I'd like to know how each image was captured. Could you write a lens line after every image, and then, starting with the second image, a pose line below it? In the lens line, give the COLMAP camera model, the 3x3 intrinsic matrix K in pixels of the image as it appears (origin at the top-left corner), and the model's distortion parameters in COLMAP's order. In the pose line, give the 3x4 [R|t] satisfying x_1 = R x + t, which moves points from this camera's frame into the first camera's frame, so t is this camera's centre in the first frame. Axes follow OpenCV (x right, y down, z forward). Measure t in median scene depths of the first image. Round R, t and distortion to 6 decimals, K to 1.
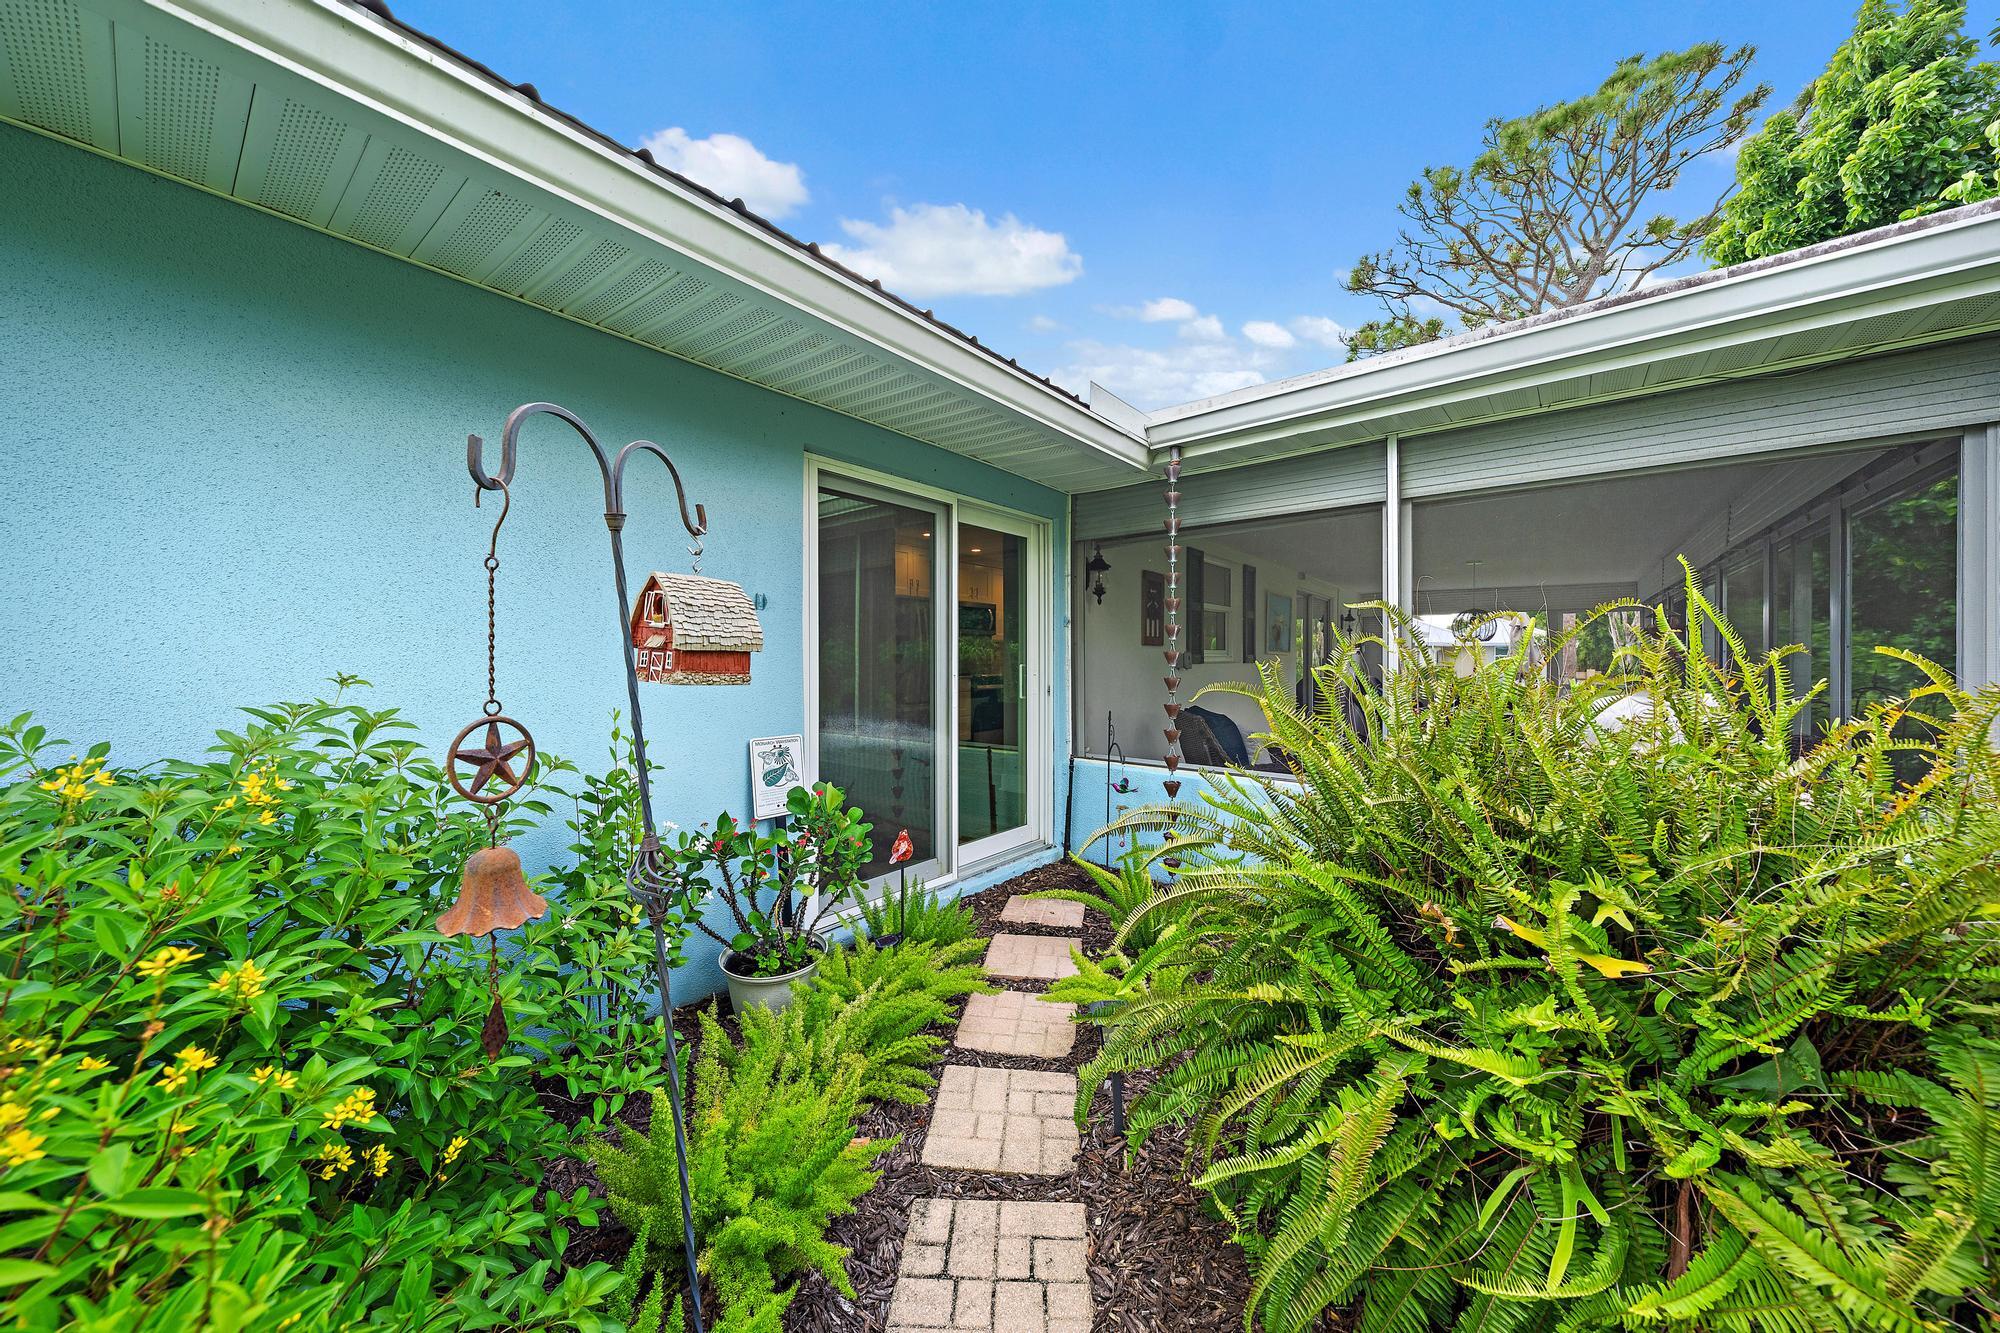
lens RADIAL K [[695.5, 0, 1000.1], [0, 695.5, 663.4], [0, 0, 1]] dist [-0.001203, 0.000164]
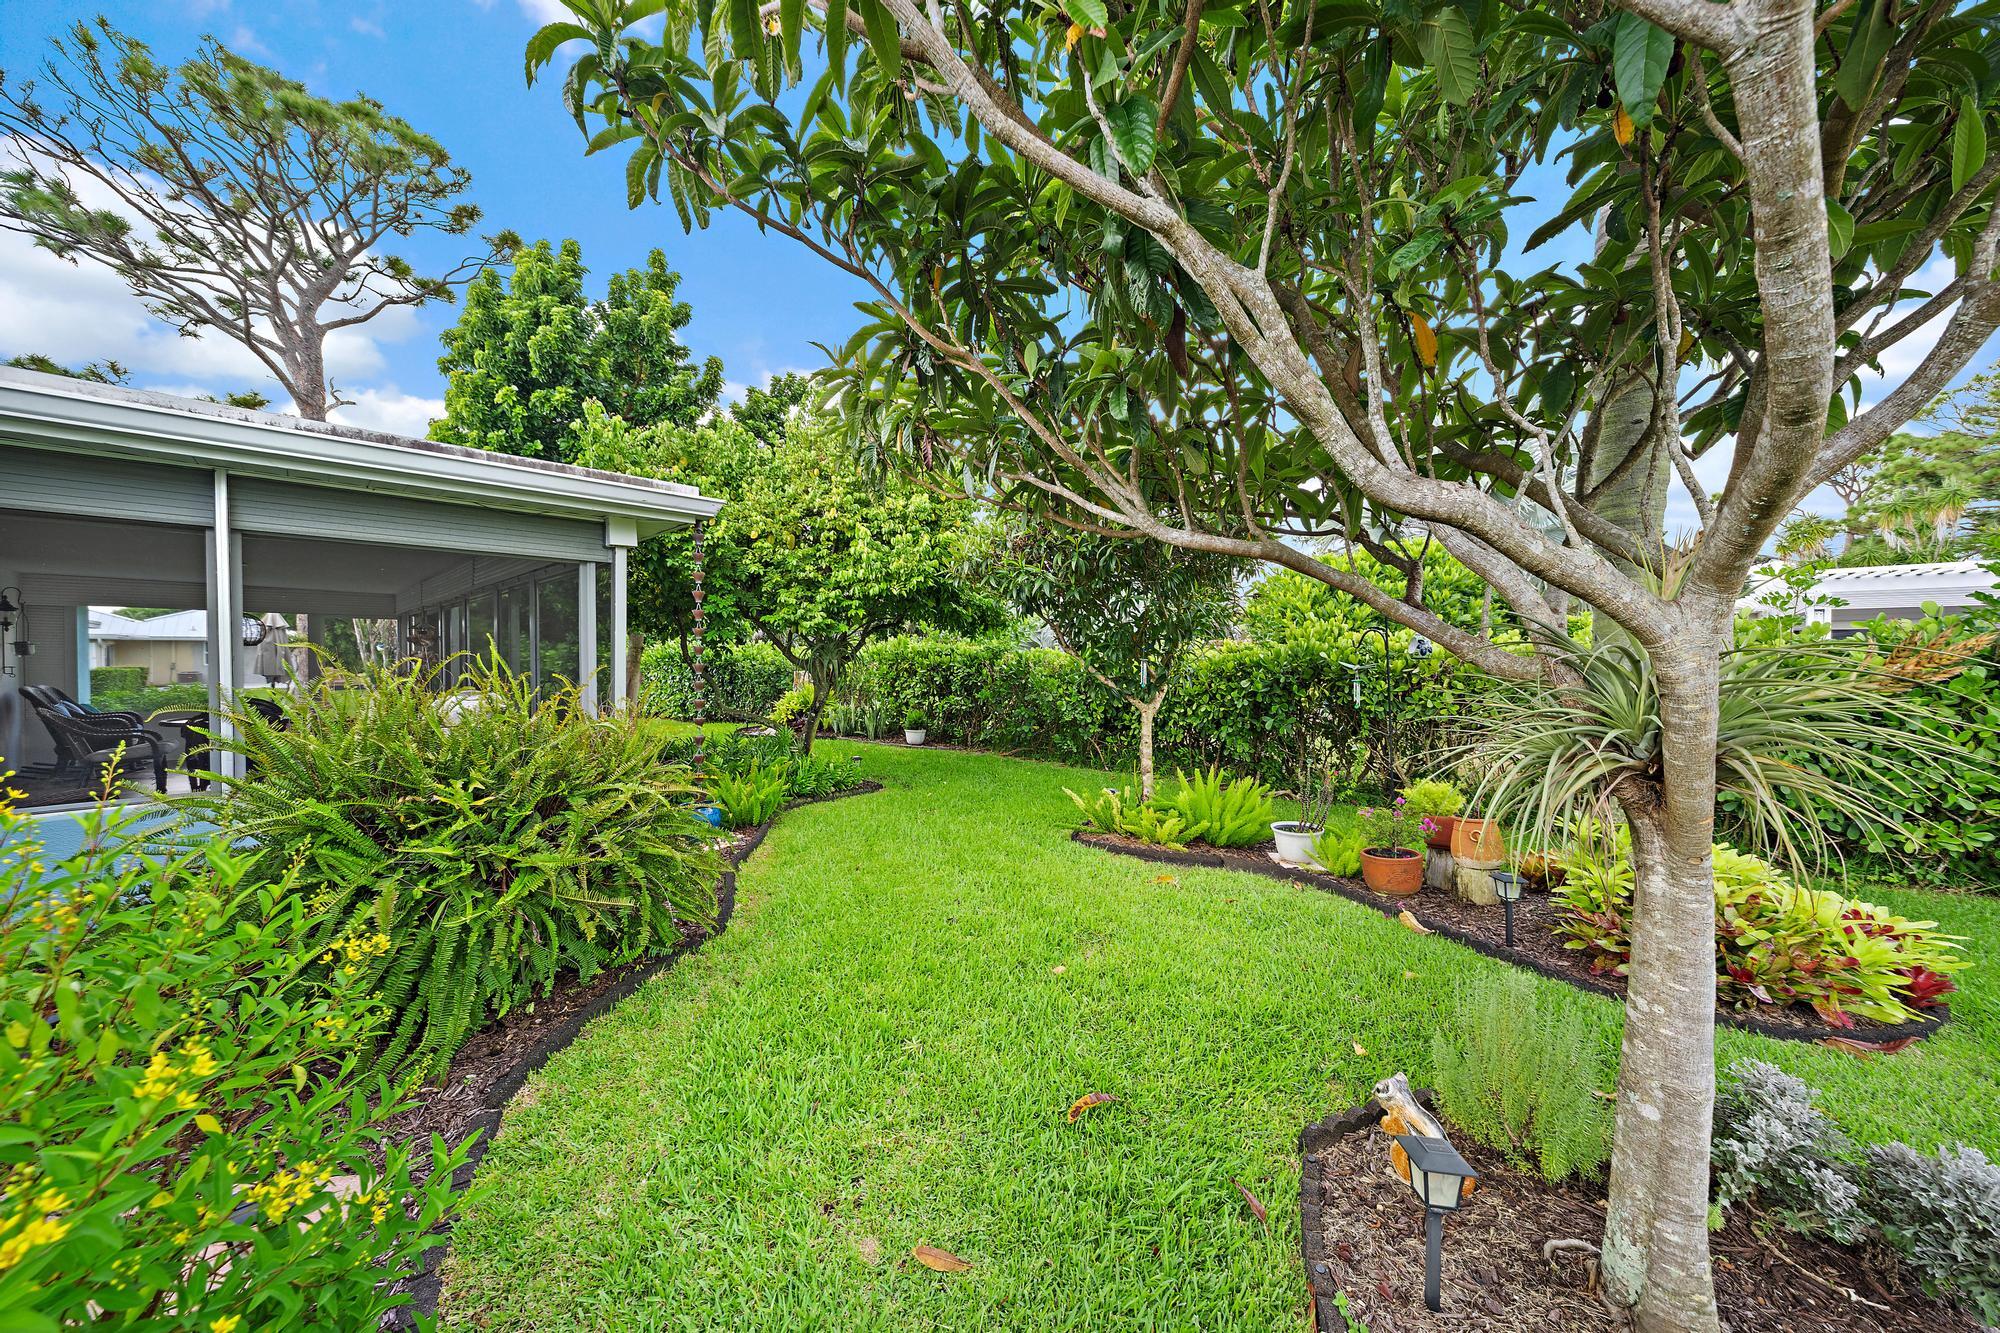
lens RADIAL K [[695.5, 0, 1001.1], [0, 695.5, 666.1], [0, 0, 1]] dist [-0.001203, 0.000164]
pose [[0.095219, -0.017618, 0.995300, -1.118917], [0.008576, 0.999821, 0.016878, -0.071595], [-0.995419, 0.006928, 0.095353, -0.881049]]
